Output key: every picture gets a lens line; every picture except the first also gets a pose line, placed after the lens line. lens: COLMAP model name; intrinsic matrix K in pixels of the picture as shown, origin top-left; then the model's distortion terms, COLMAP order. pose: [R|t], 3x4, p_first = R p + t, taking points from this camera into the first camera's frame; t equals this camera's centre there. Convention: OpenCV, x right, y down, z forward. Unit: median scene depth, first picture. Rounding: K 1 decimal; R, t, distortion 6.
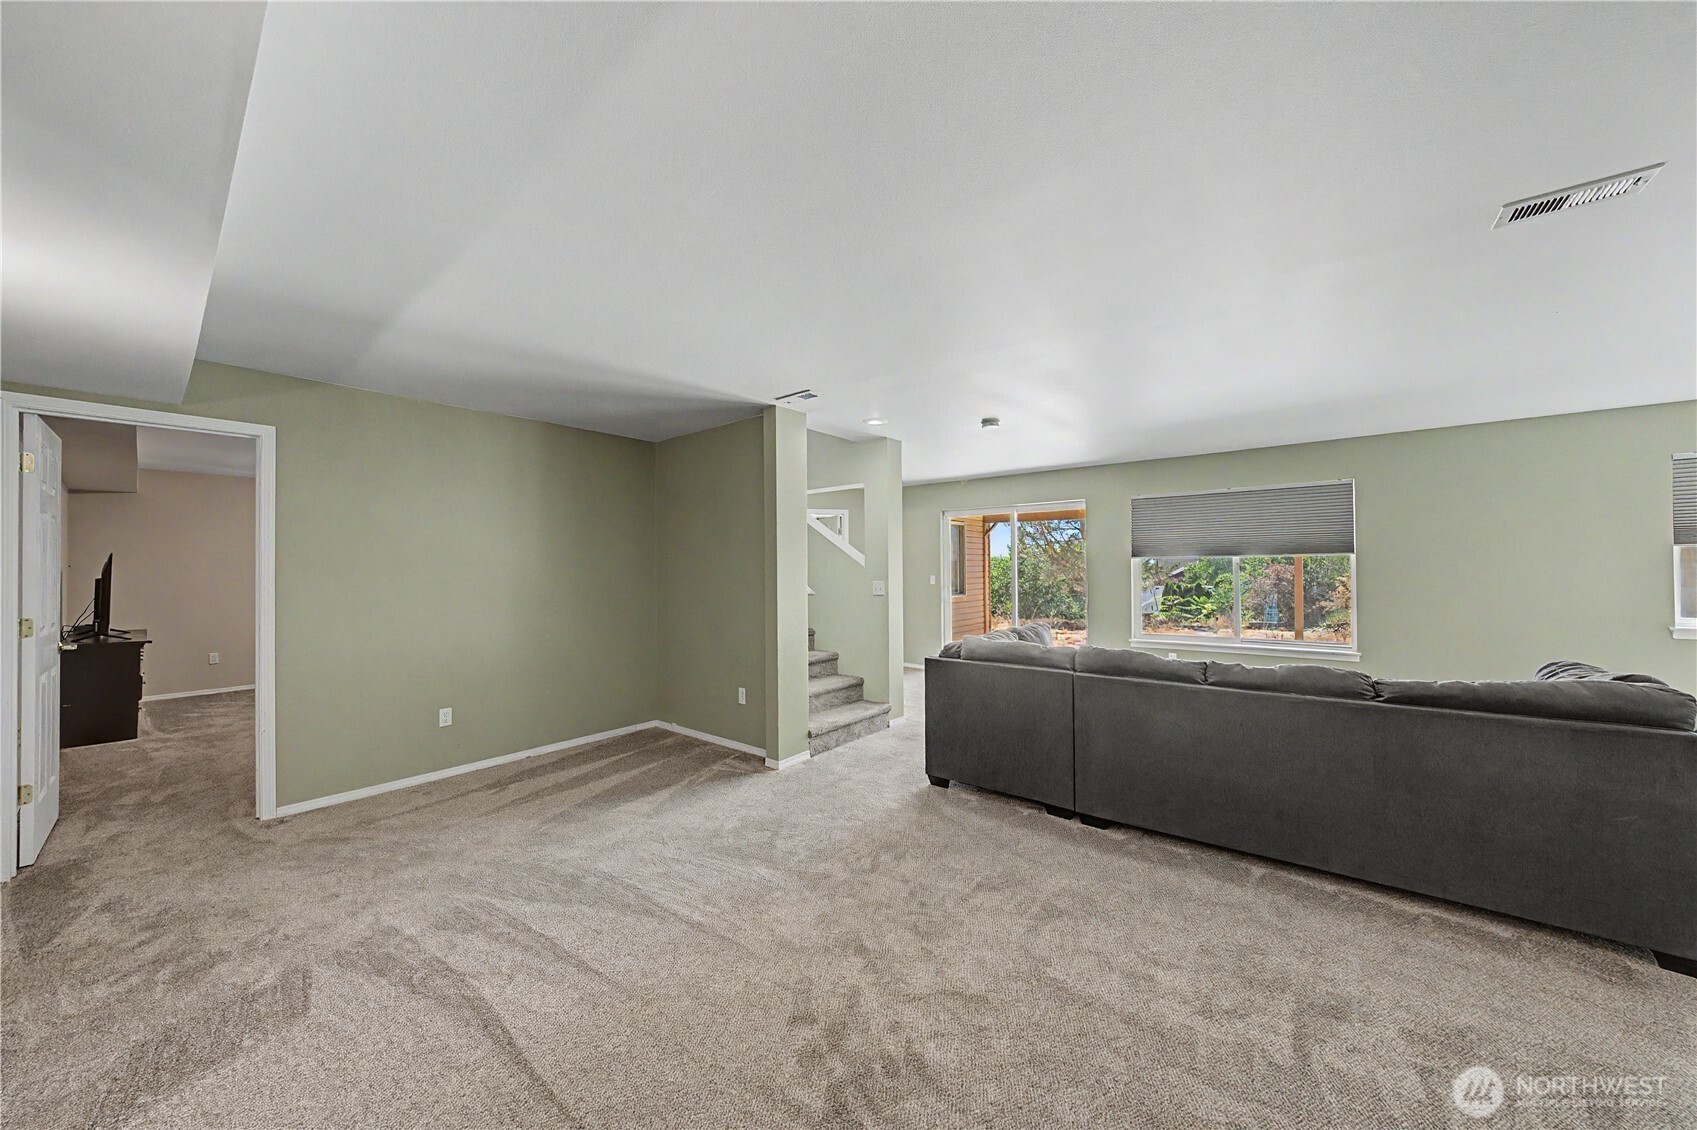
lens RADIAL K [[581.5, 0, 846.1], [0, 581.5, 563.4], [0, 0, 1]] dist [-0.029058, 0.005503]
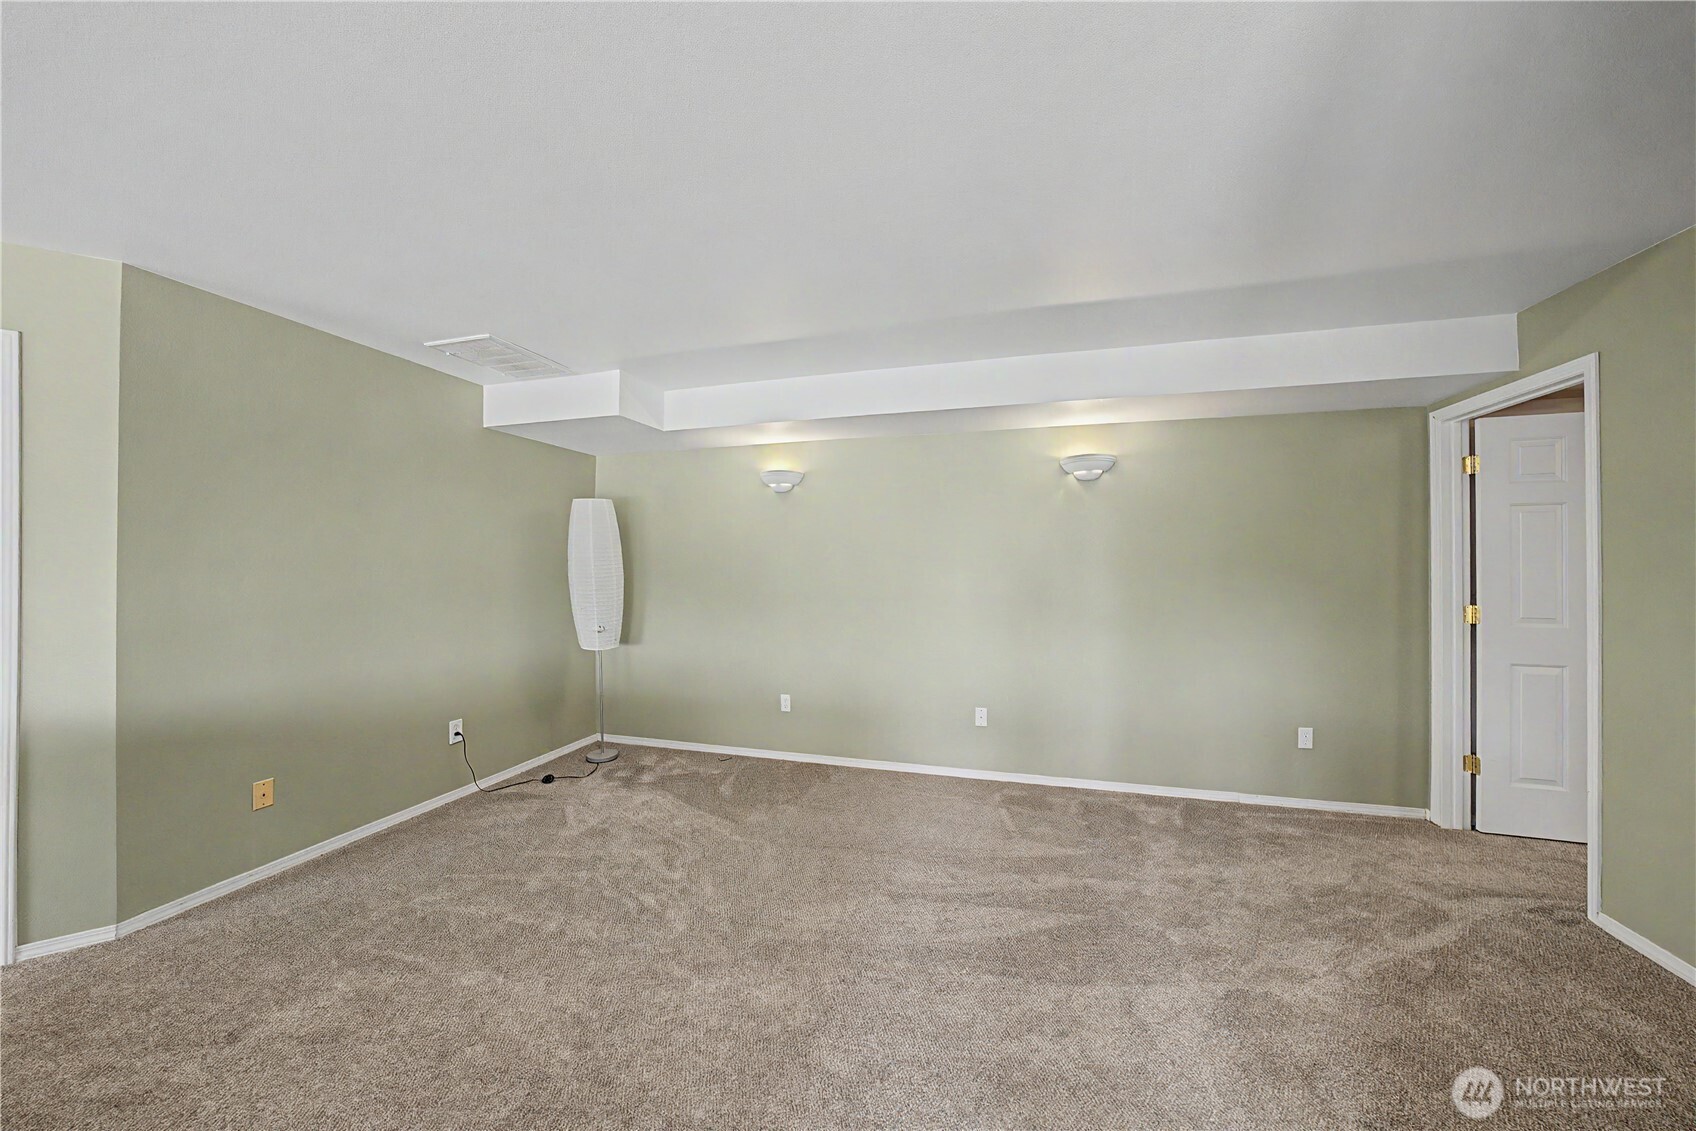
lens RADIAL K [[581.2, 0, 845.6], [0, 581.2, 563.9], [0, 0, 1]] dist [-0.029058, 0.005503]
pose [[-0.919910, 0.005027, -0.392098, 0.112776], [0.010374, 0.999880, -0.011519, 0.018237], [0.391993, -0.014664, -0.919851, 1.623031]]
